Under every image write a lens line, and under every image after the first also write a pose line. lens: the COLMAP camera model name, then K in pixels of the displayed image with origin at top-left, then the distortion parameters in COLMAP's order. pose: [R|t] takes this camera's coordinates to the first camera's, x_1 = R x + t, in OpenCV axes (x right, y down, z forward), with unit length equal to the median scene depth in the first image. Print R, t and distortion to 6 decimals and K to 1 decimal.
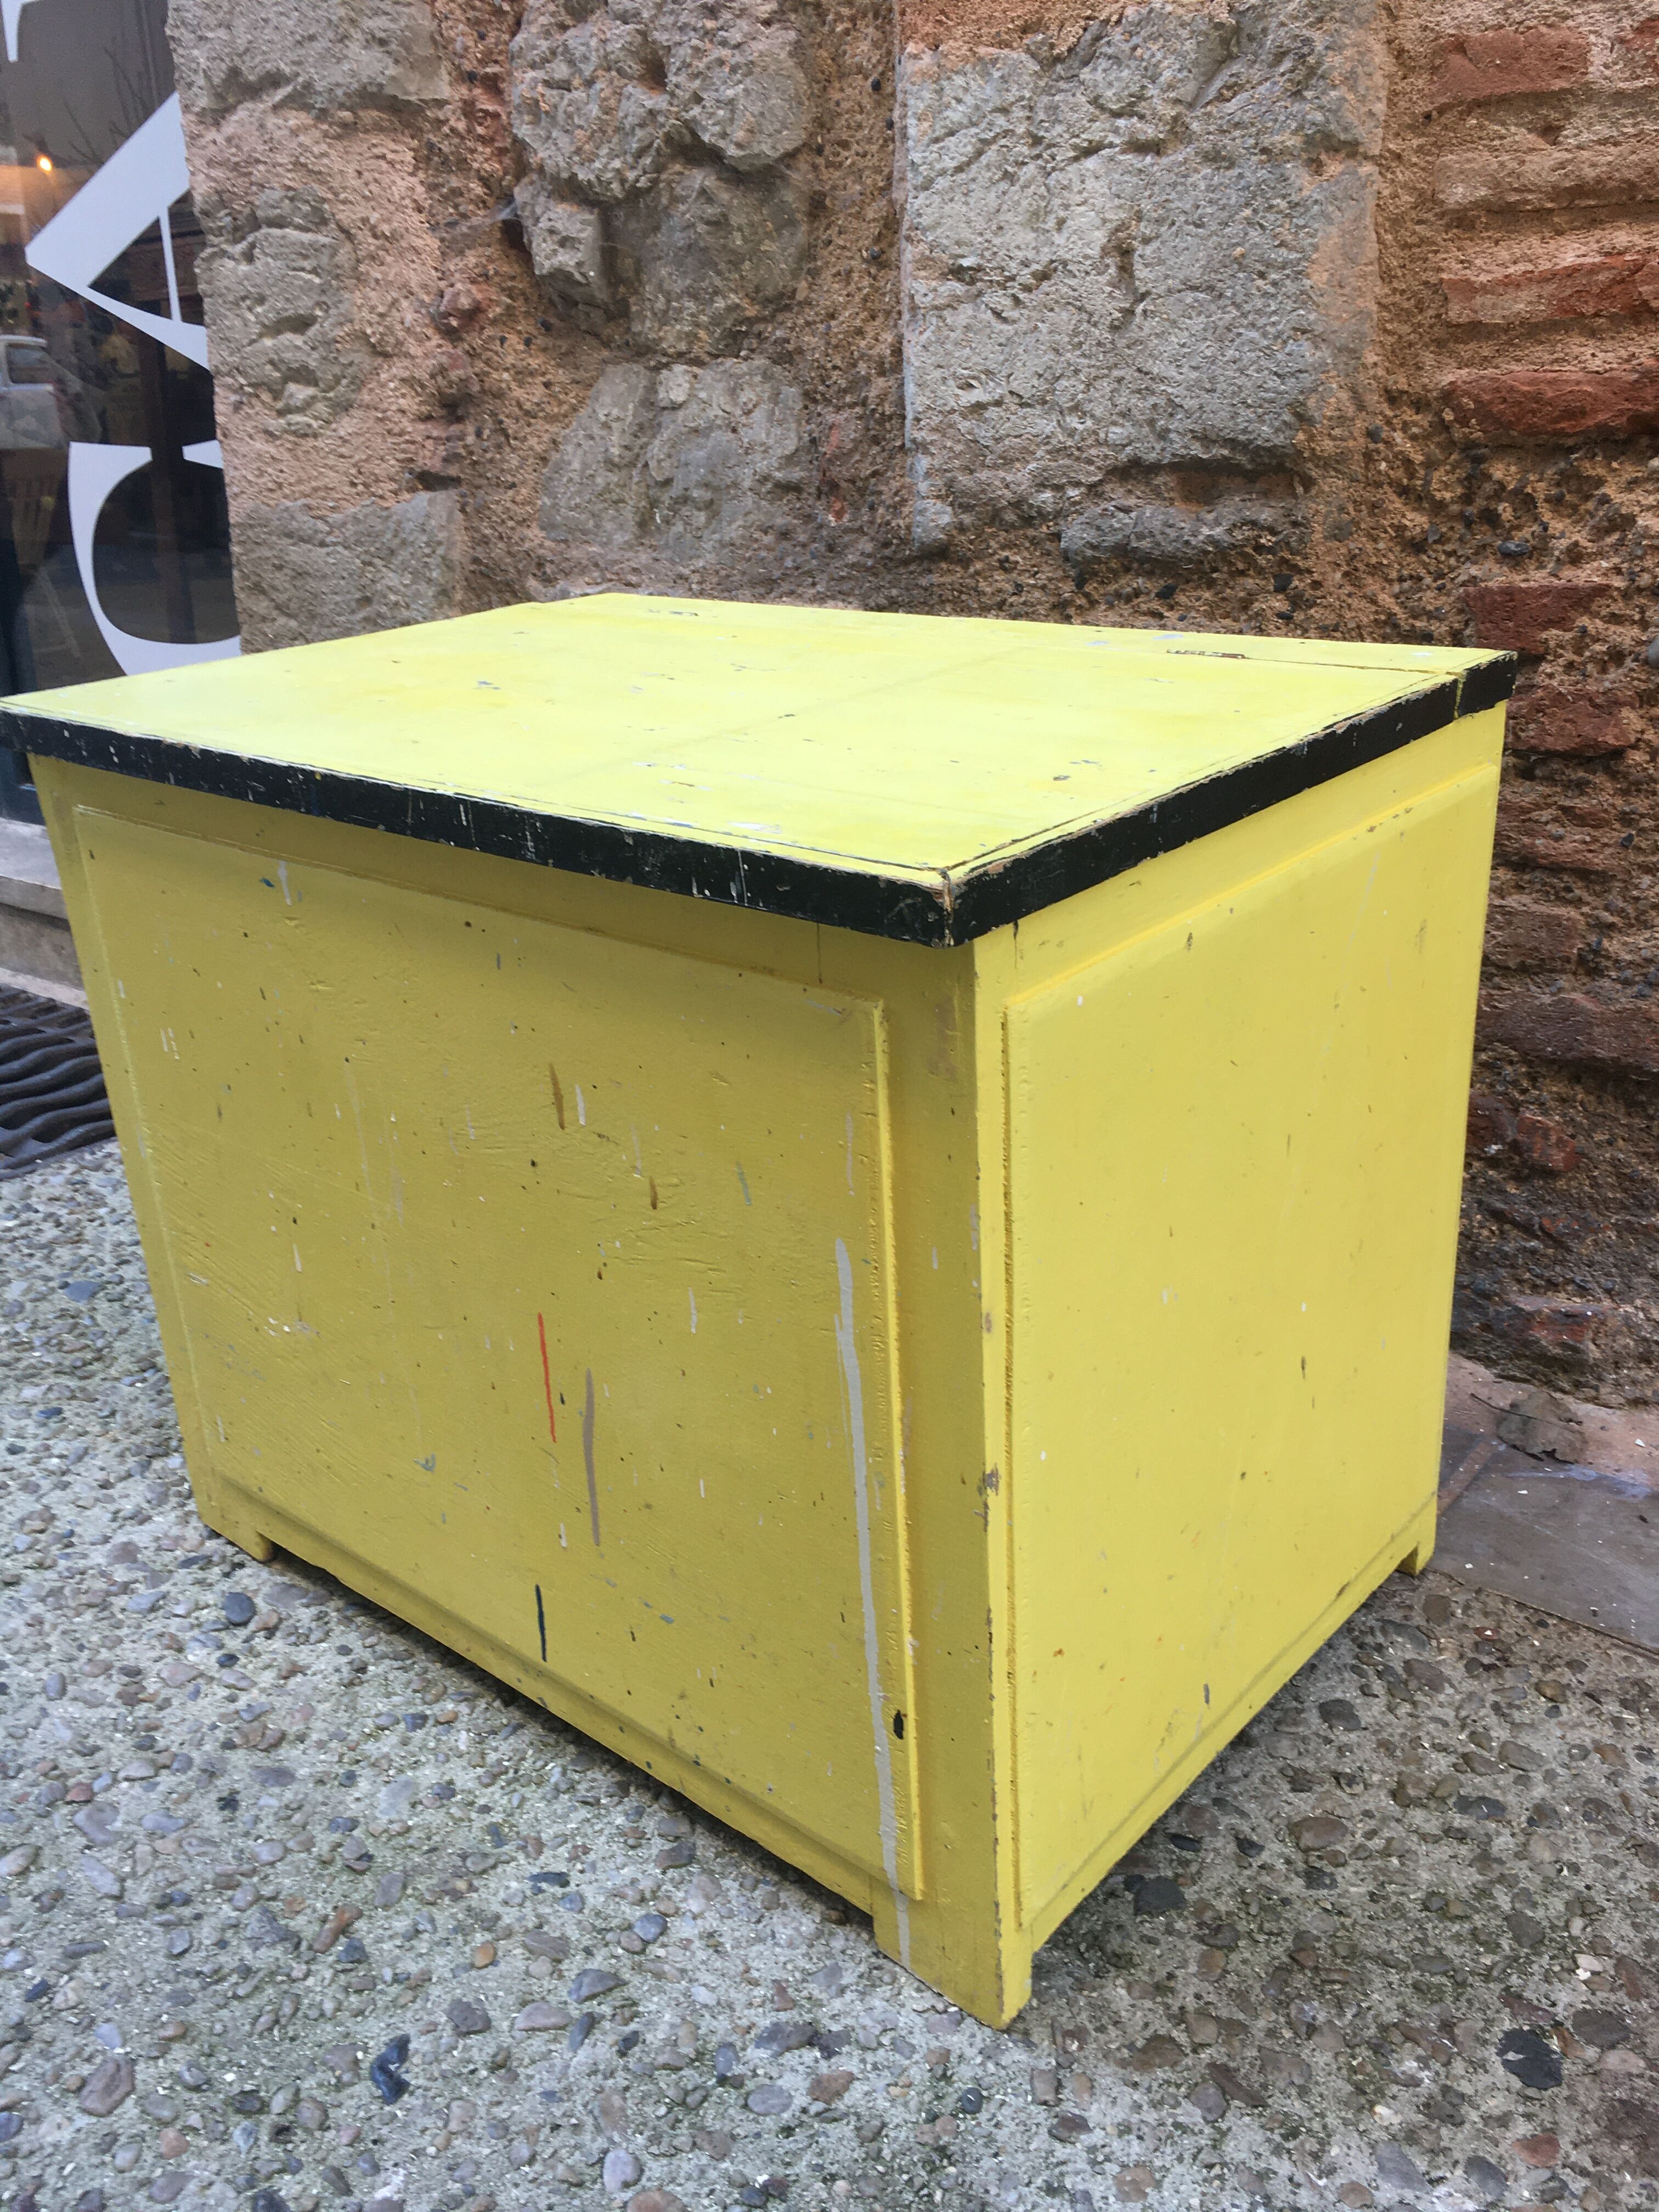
lens RADIAL K [[1906.2, 0, 815.3], [0, 1906.2, 1084.6], [0, 0, 1]] dist [0.079456, -0.128297]
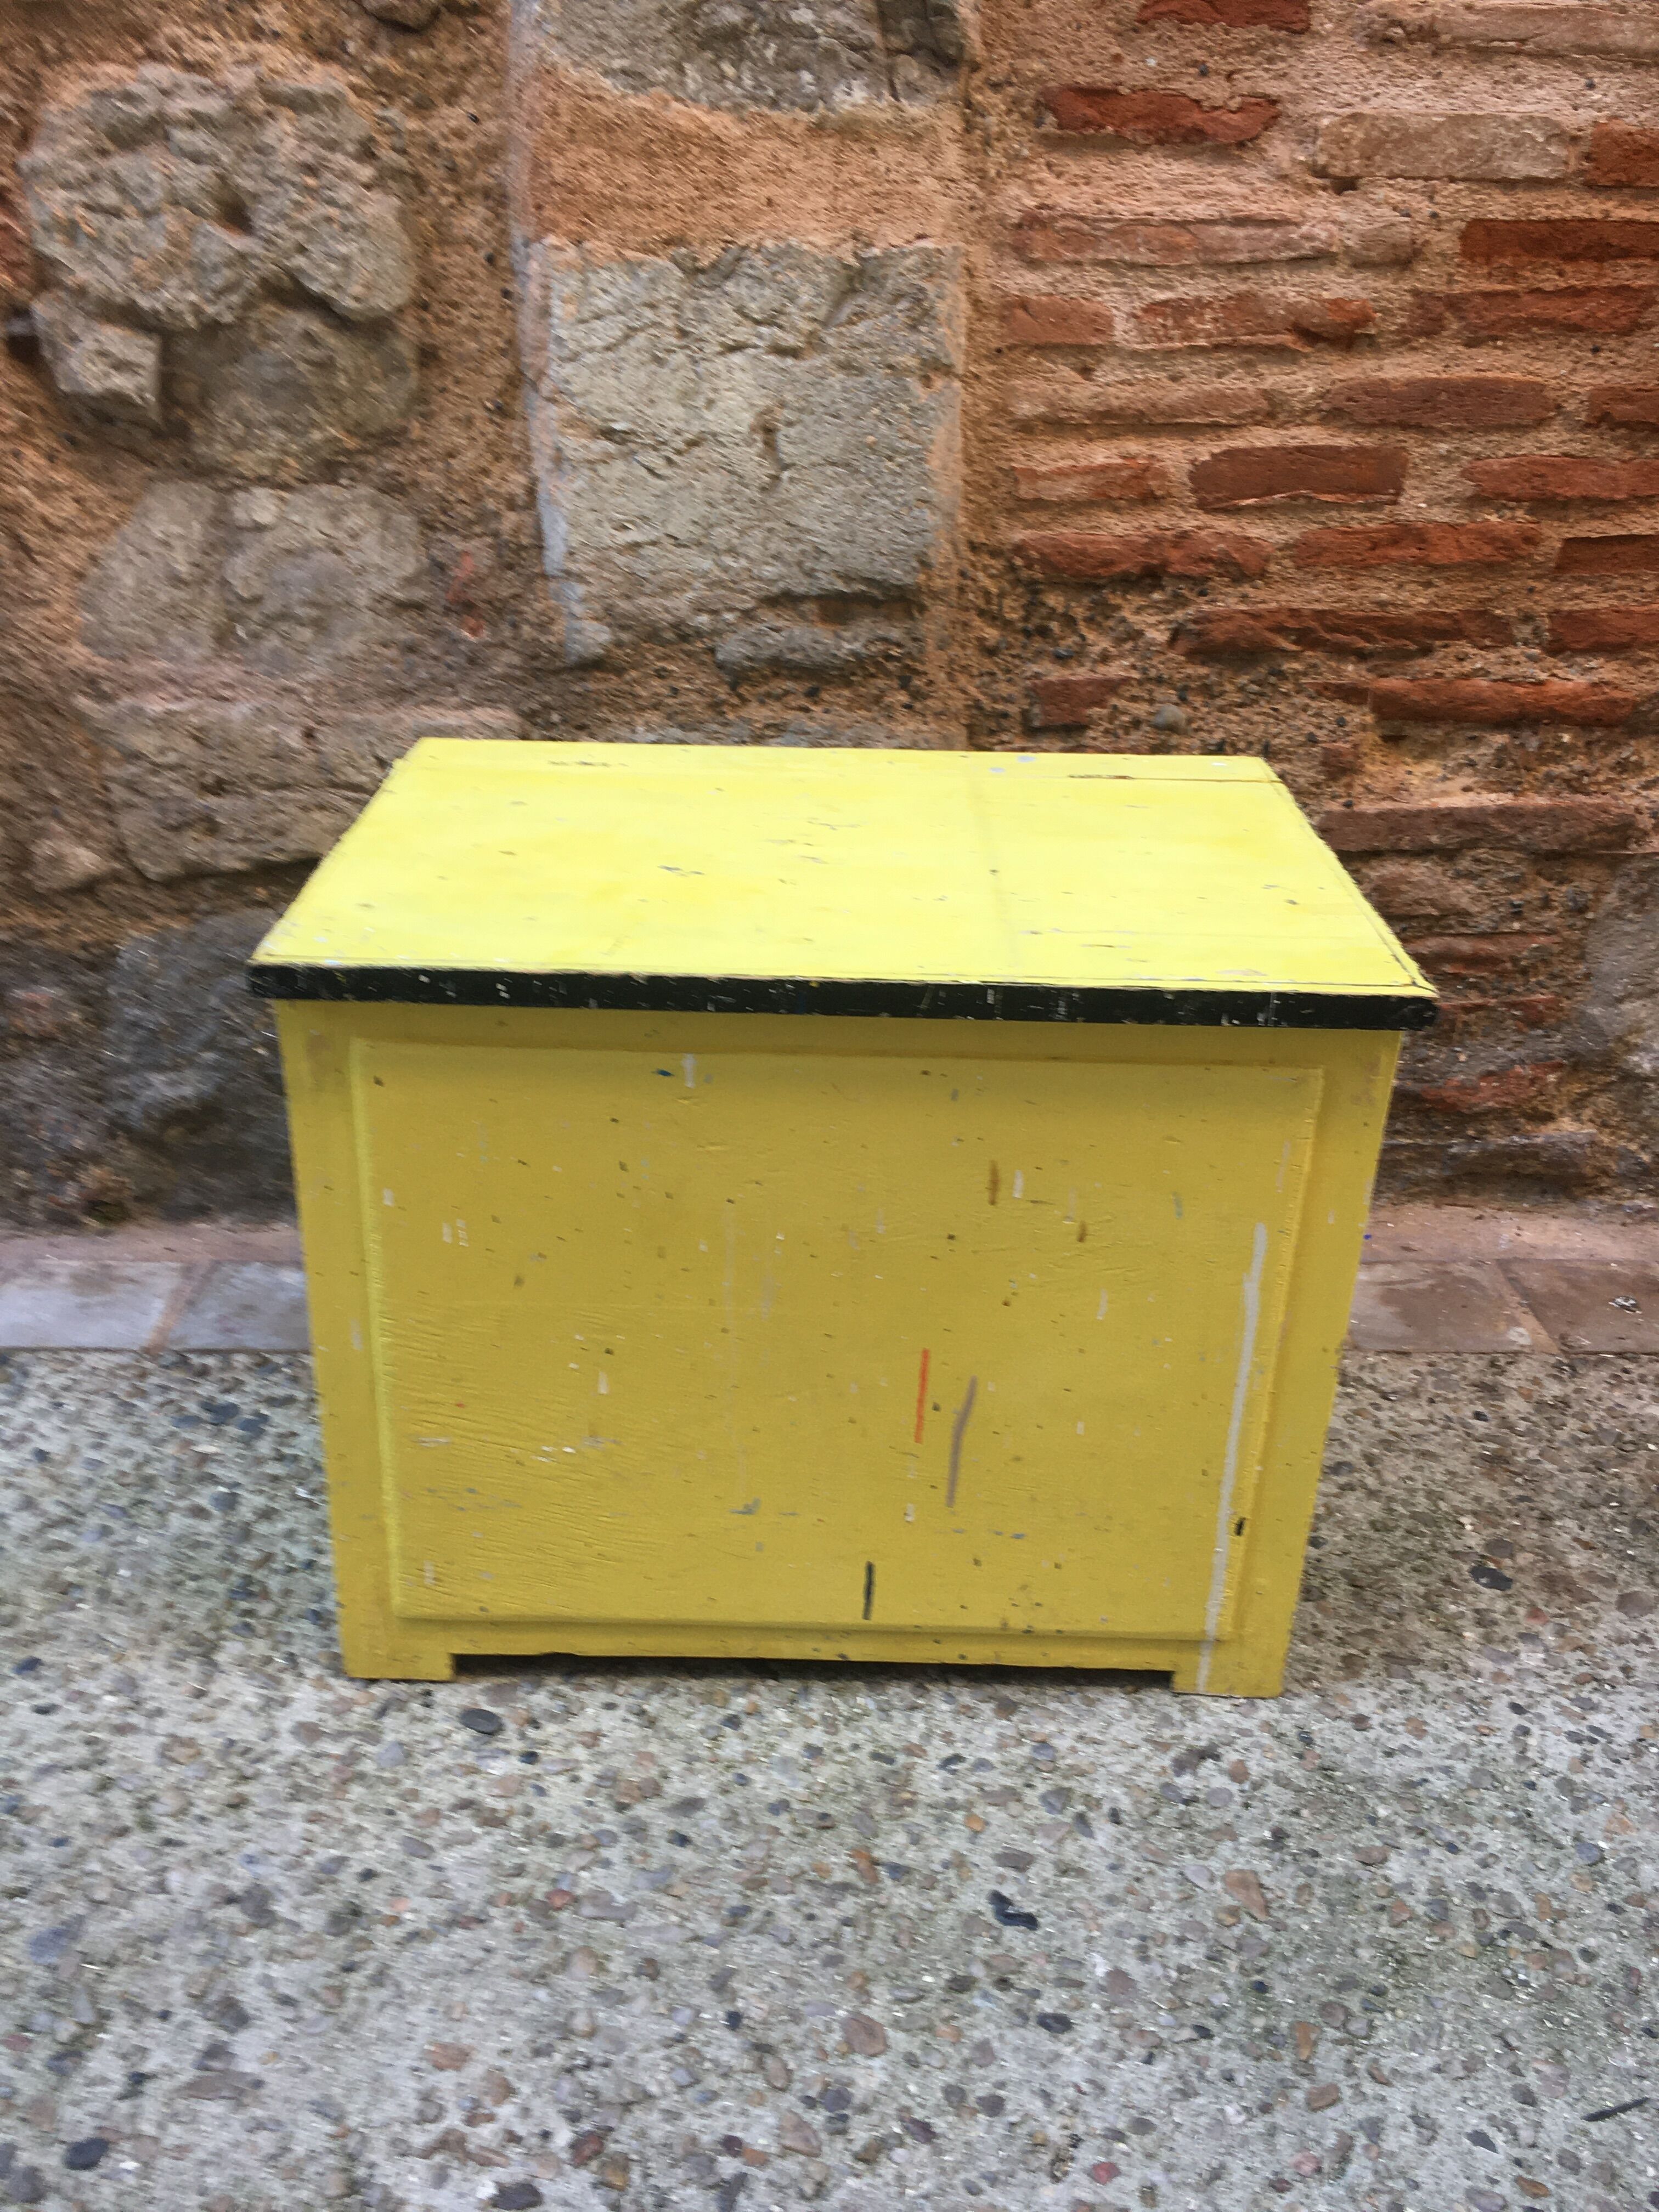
lens RADIAL K [[1906.2, 0, 822.0], [0, 1906.2, 1077.6], [0, 0, 1]] dist [0.079456, -0.128297]
pose [[0.751278, -0.220962, 0.621898, -0.726210], [0.184427, 0.975039, 0.123638, -0.178270], [-0.633694, 0.021808, 0.773277, 0.018200]]
